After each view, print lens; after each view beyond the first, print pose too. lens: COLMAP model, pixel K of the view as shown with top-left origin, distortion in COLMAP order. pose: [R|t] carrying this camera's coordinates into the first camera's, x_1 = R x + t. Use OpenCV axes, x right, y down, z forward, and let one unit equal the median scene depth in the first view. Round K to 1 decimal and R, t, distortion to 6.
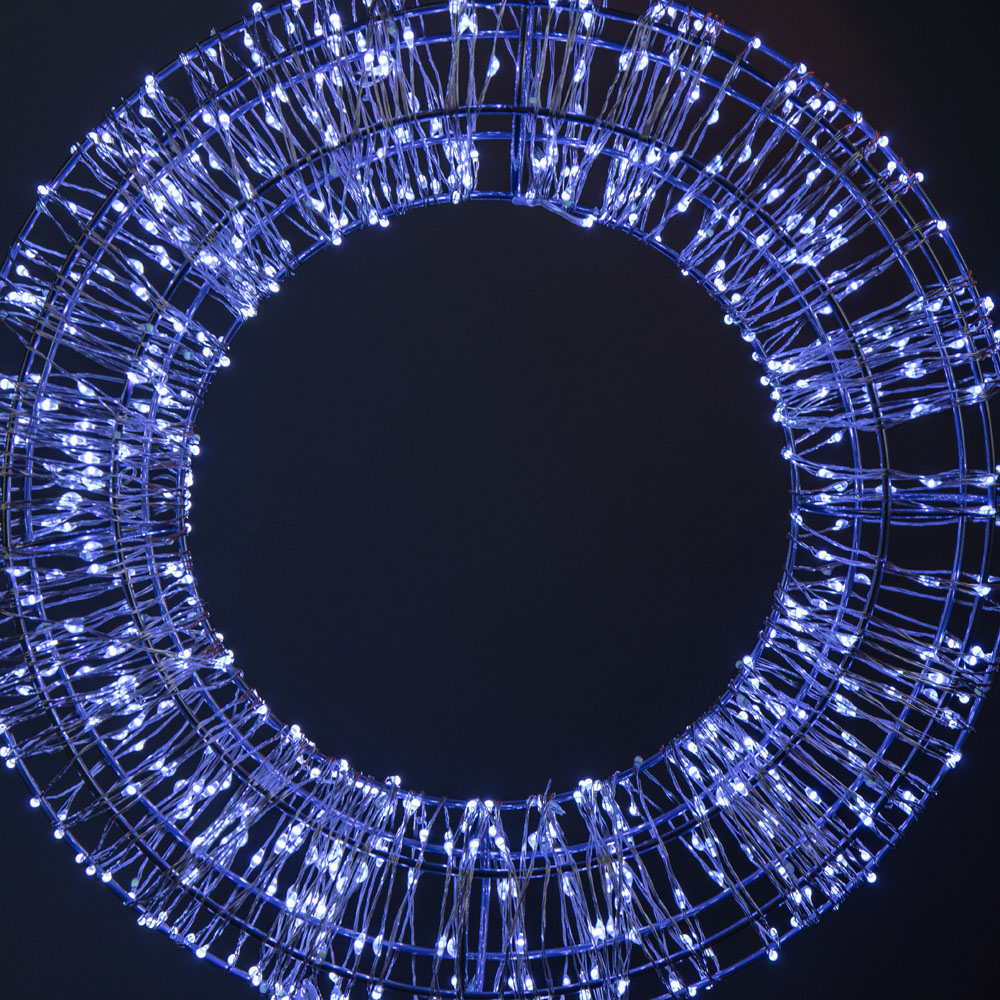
lens RADIAL K [[2824.1, 0, 501.1], [0, 2824.1, 635.3], [0, 0, 1]] dist [0.010943, -0.767114]
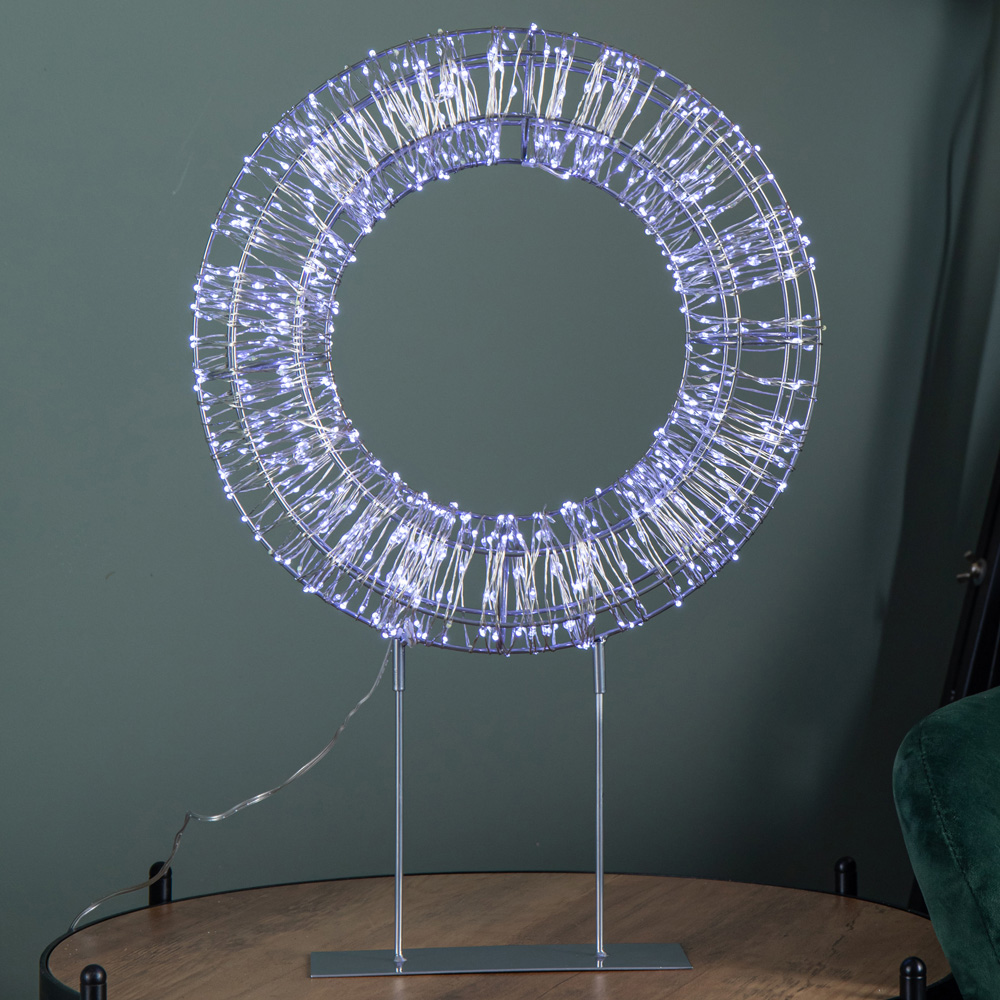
lens RADIAL K [[2793.8, 0, 500.0], [0, 2793.8, 500.0], [0, 0, 1]] dist [-0.020878, -0.473646]
pose [[0.999502, -0.012147, 0.029108, -0.061157], [0.012056, 0.999922, 0.003287, 0.044918], [-0.029146, -0.002934, 0.999571, -0.698959]]
